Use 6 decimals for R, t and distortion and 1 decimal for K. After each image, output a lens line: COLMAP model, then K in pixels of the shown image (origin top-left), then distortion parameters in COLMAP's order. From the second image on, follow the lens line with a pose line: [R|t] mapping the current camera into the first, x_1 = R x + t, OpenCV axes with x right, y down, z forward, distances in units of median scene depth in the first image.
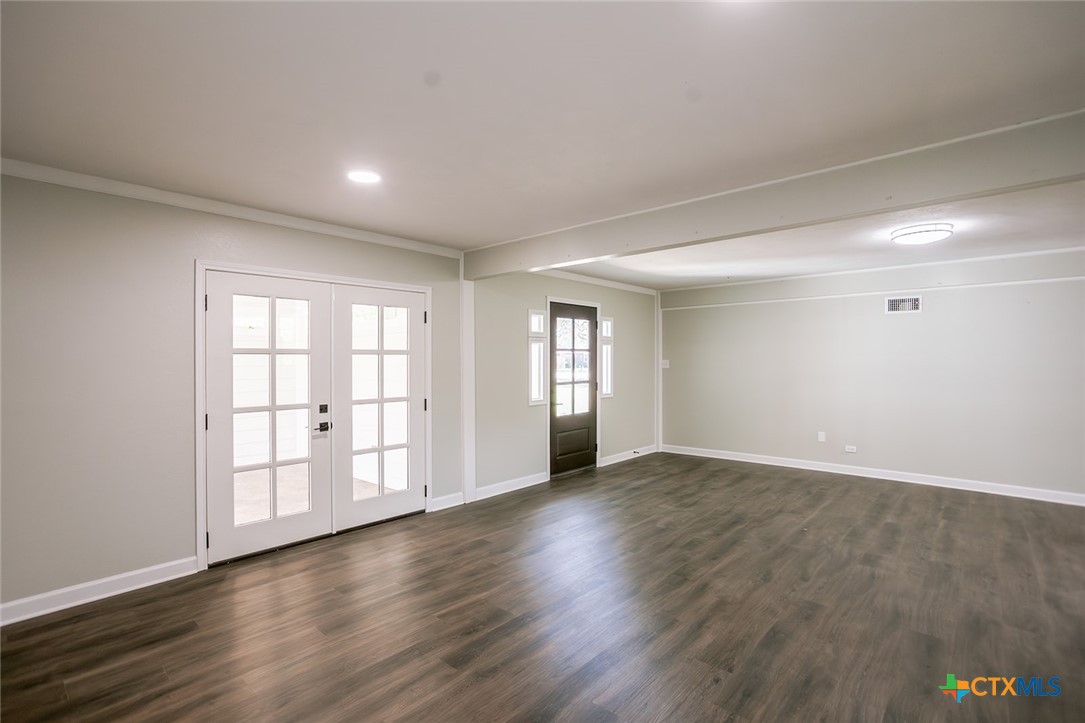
lens RADIAL K [[512.1, 0, 532.4], [0, 512.1, 359.9], [0, 0, 1]] dist [-0.059037, 0.029278]
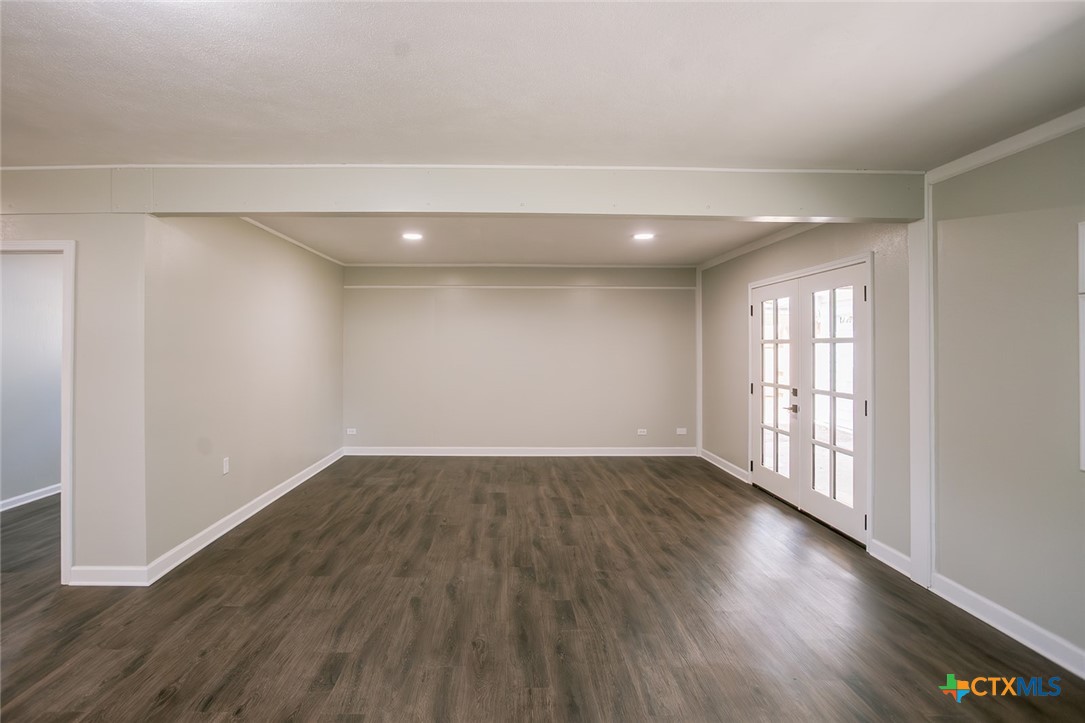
lens RADIAL K [[533.2, 0, 513.3], [0, 533.2, 343.2], [0, 0, 1]] dist [-0.063013, 0.032441]
pose [[-0.731134, -0.000827, -0.682233, 0.774423], [0.001425, 0.999995, -0.002740, -0.008638], [0.682232, -0.002975, -0.731129, 1.326478]]
